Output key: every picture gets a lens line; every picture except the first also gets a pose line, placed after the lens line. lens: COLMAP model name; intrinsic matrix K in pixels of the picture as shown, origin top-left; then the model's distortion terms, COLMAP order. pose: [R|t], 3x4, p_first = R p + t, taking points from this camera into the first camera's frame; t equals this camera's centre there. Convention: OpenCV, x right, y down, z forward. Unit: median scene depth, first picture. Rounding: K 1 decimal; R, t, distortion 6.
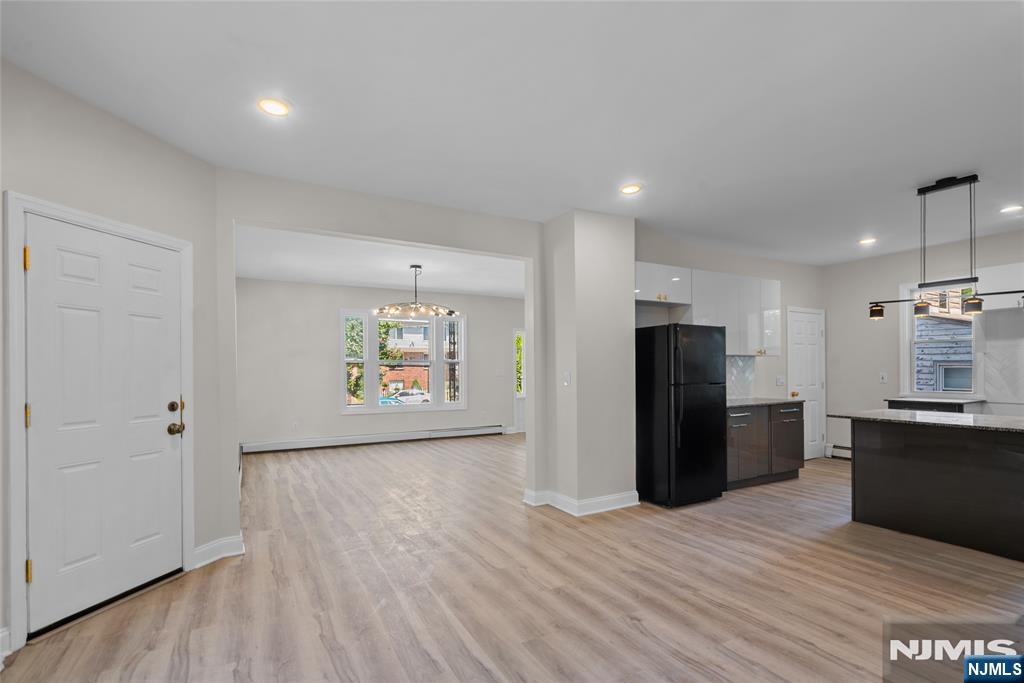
lens RADIAL K [[479.6, 0, 504.1], [0, 479.6, 362.1], [0, 0, 1]] dist [0.001771, 0.000812]
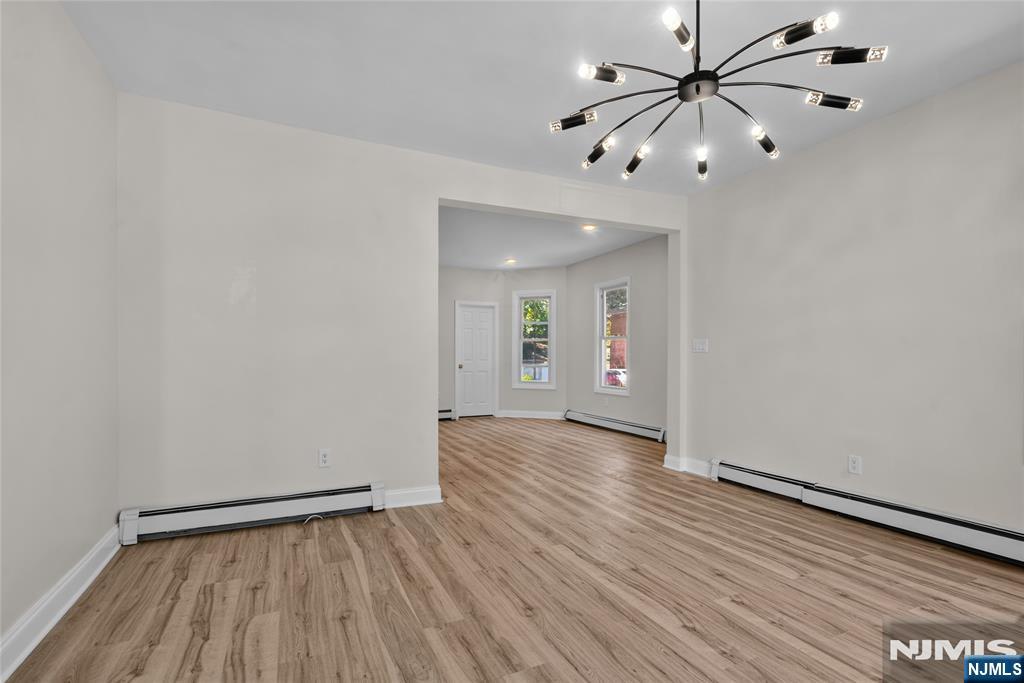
lens RADIAL K [[479.3, 0, 507.3], [0, 479.3, 351.0], [0, 0, 1]] dist [0.001167, 0.000333]
pose [[-0.998414, 0.003503, 0.056196, -0.168718], [0.001909, 0.999595, -0.028382, 0.098972], [-0.056273, -0.028230, -0.998016, 2.698571]]
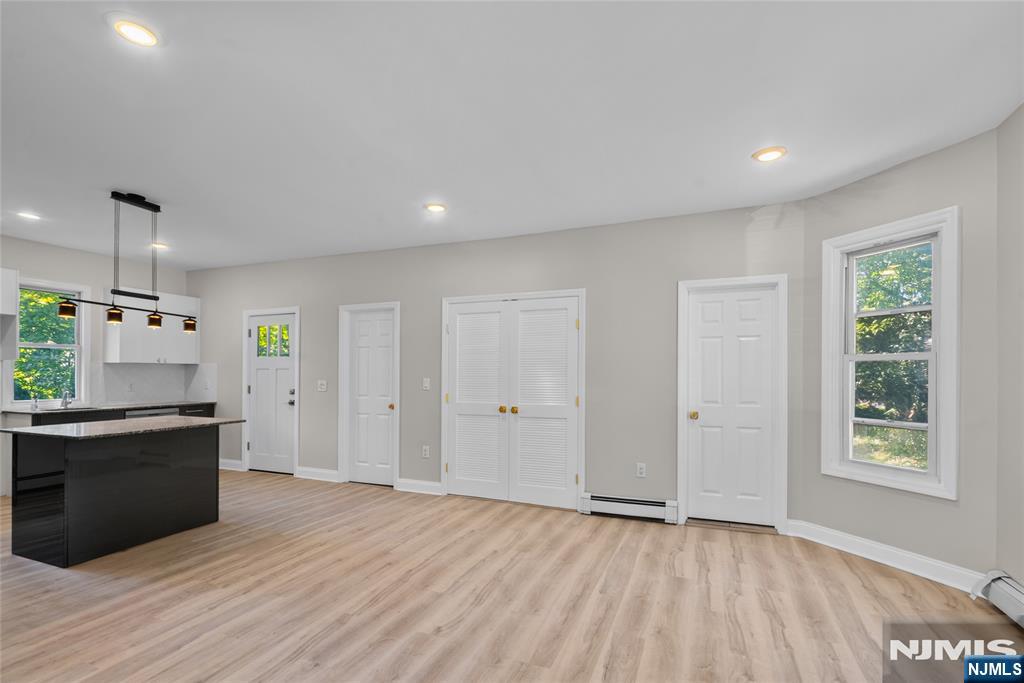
lens RADIAL K [[480.5, 0, 508.6], [0, 480.5, 374.9], [0, 0, 1]] dist [0.000809, 0.000165]
pose [[-0.635593, 0.004827, 0.772009, -0.463343], [-0.008735, 0.999871, -0.013443, 0.016700], [-0.771975, -0.015288, -0.635469, 1.206180]]
